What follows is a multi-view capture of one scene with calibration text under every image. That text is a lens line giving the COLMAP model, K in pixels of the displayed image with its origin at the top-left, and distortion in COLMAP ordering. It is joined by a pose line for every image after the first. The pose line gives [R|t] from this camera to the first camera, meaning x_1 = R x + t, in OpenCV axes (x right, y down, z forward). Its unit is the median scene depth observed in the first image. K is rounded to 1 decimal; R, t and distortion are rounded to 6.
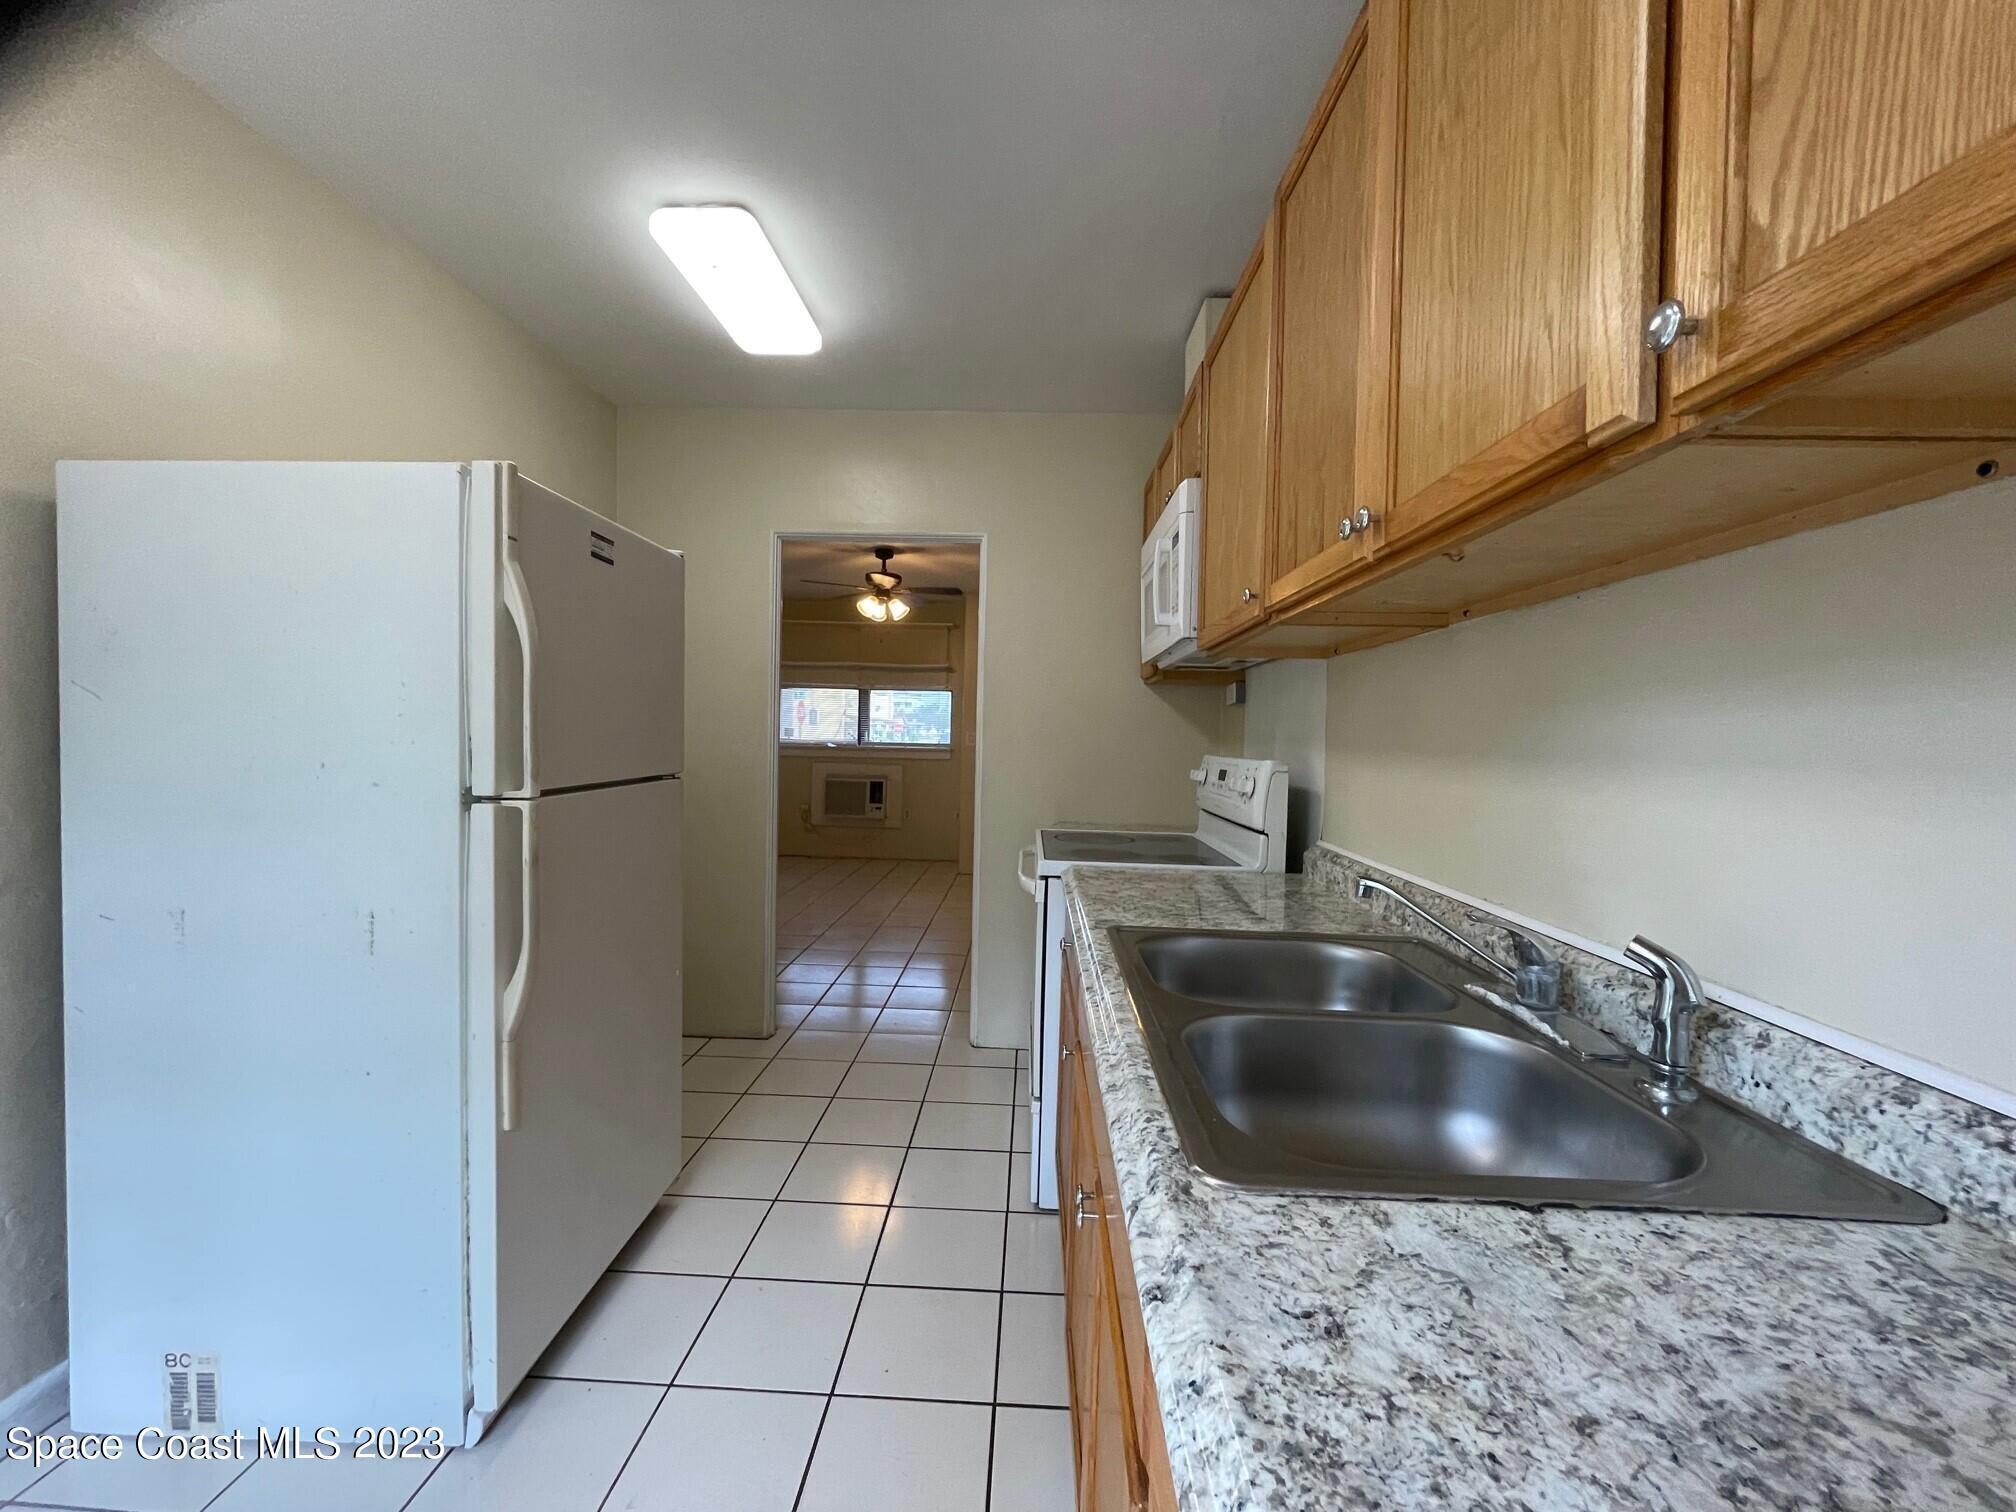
lens RADIAL K [[815.0, 0, 1006.9], [0, 815.0, 758.3], [0, 0, 1]] dist [-0.002697, 0.000018]
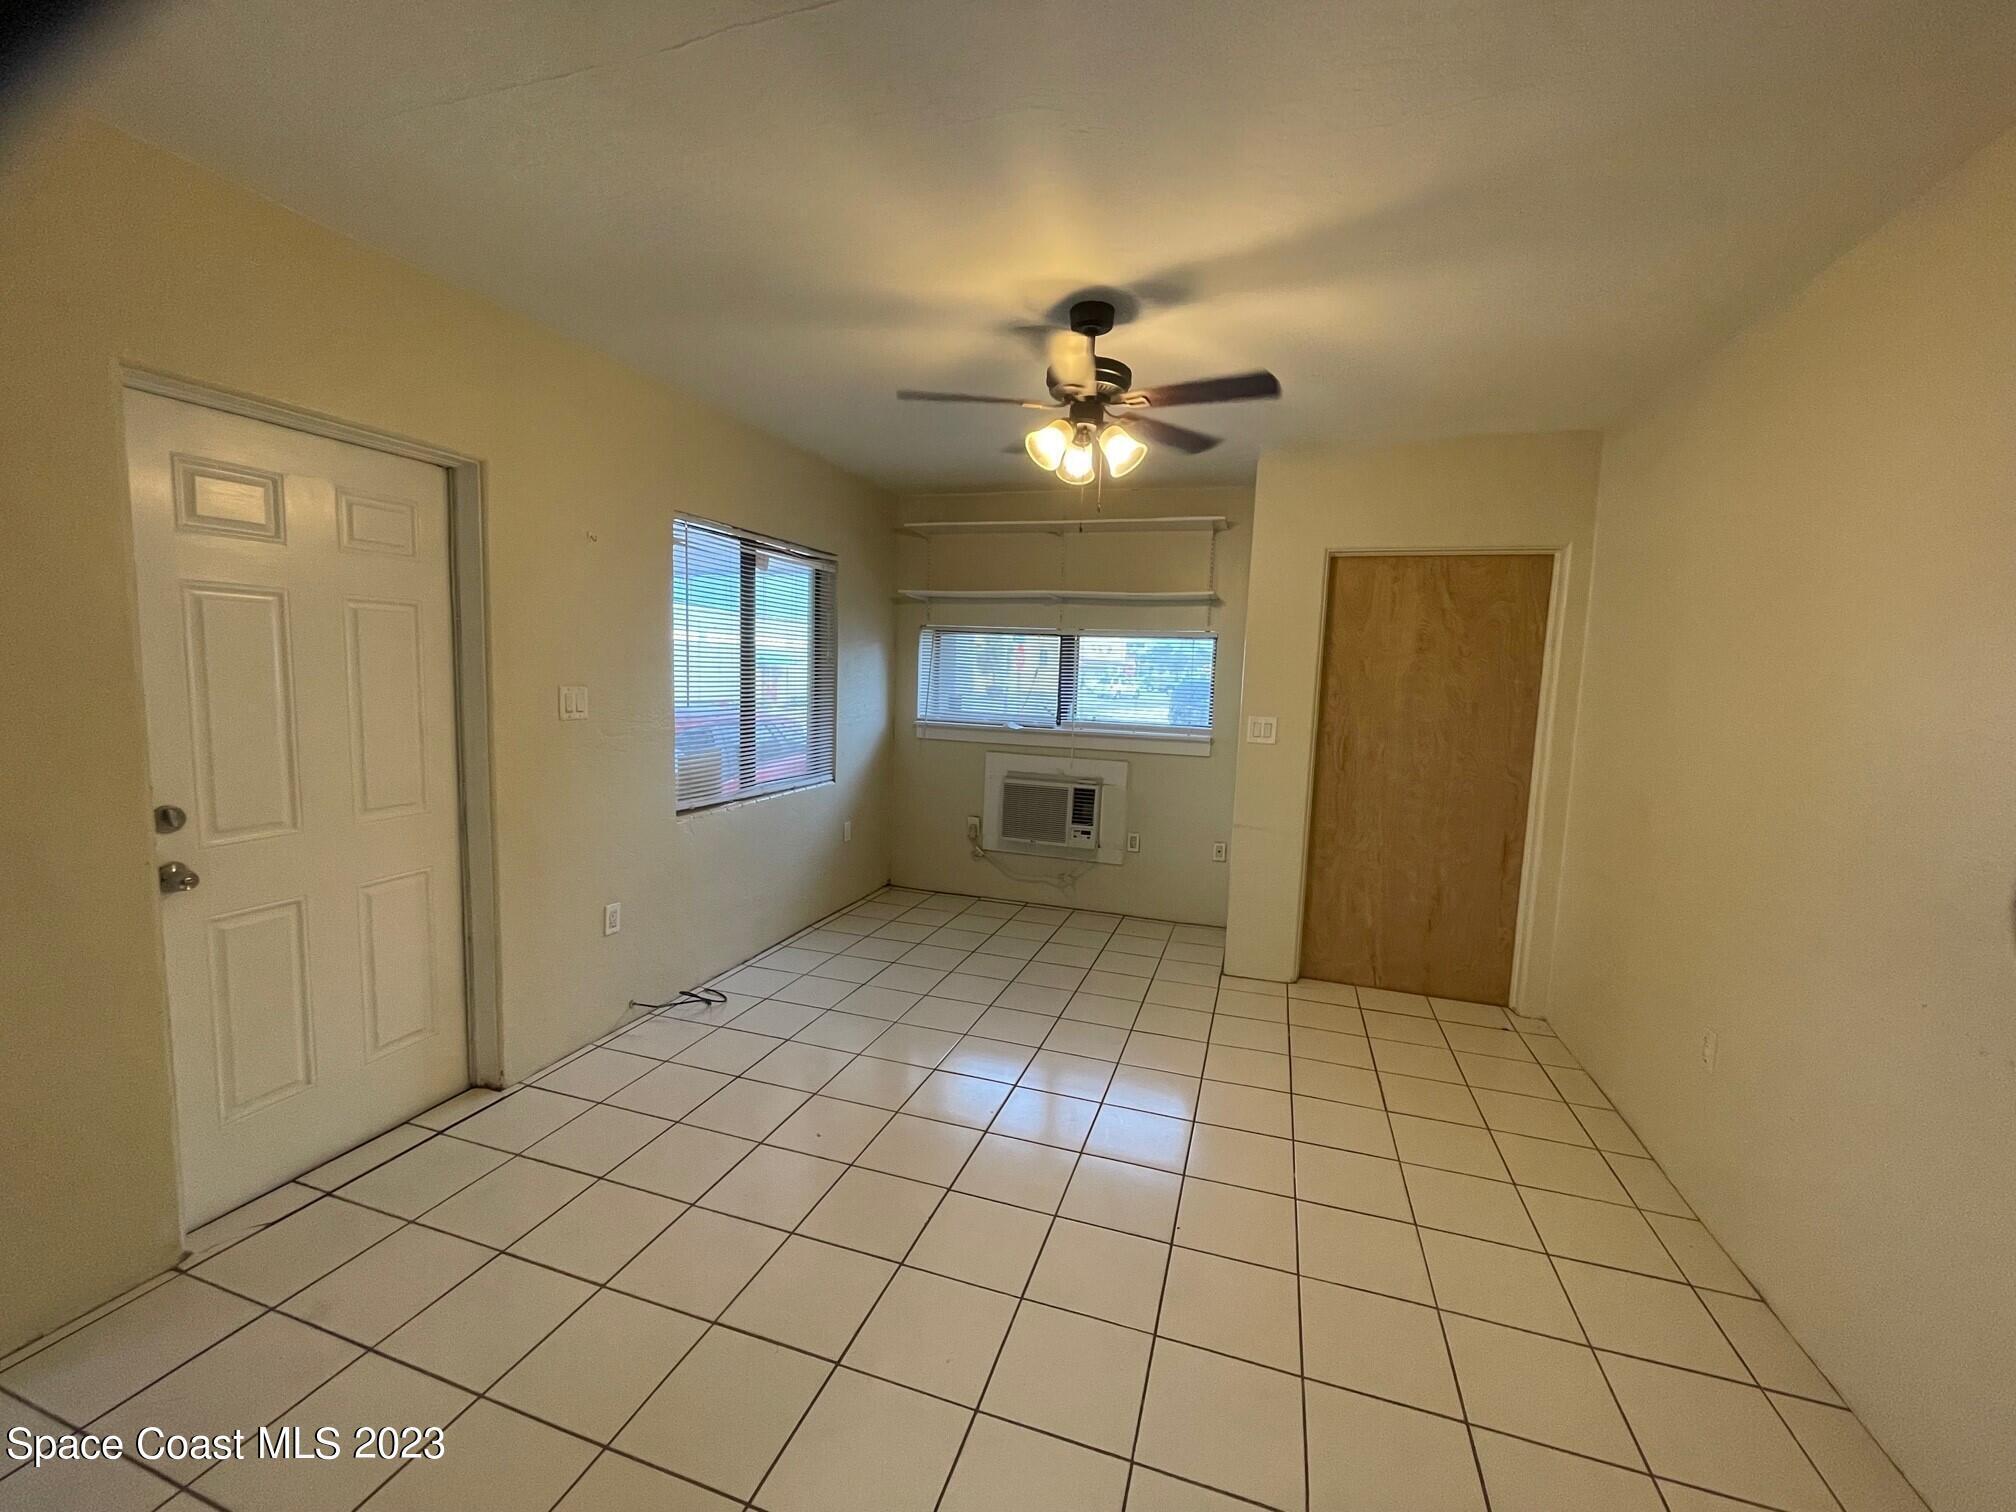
lens RADIAL K [[815.0, 0, 1008.7], [0, 815.0, 753.7], [0, 0, 1]] dist [-0.002697, 0.000018]
pose [[0.960917, 0.036636, -0.274400, -0.047882], [-0.018201, 0.997421, 0.069431, -0.038659], [0.276236, -0.061723, 0.959106, 0.401501]]
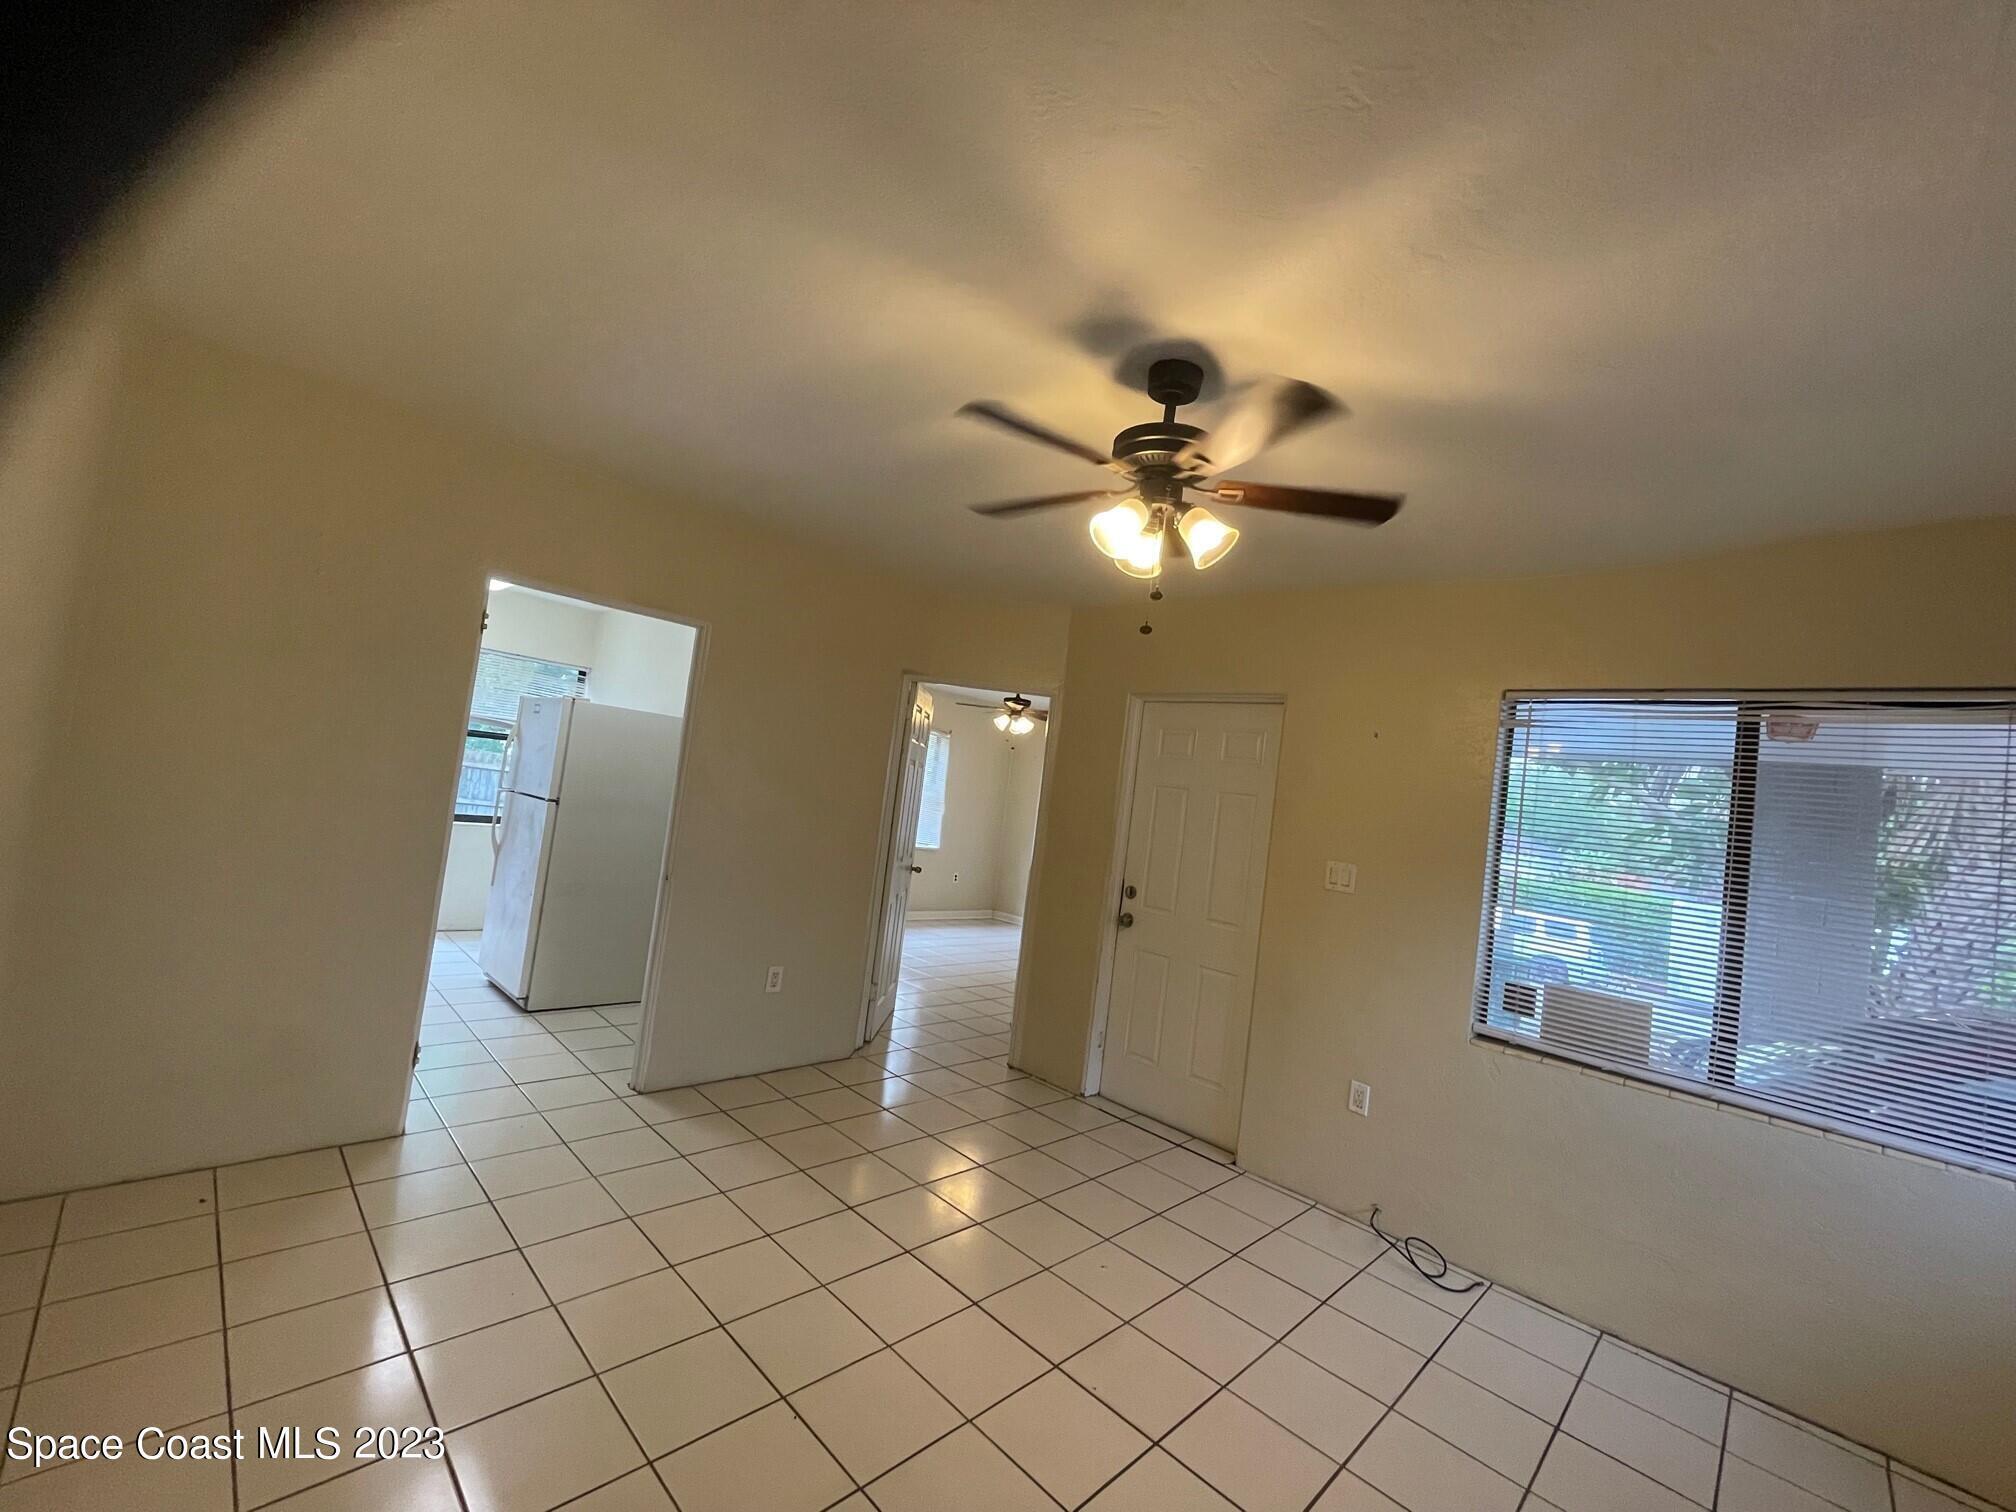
lens RADIAL K [[815.0, 0, 991.6], [0, 815.0, 755.2], [0, 0, 1]] dist [-0.002697, 0.000018]
pose [[-0.669033, -0.132391, -0.731346, 0.118308], [-0.155305, 0.987187, -0.036632, -0.053100], [0.726825, 0.089074, -0.681022, 0.915496]]
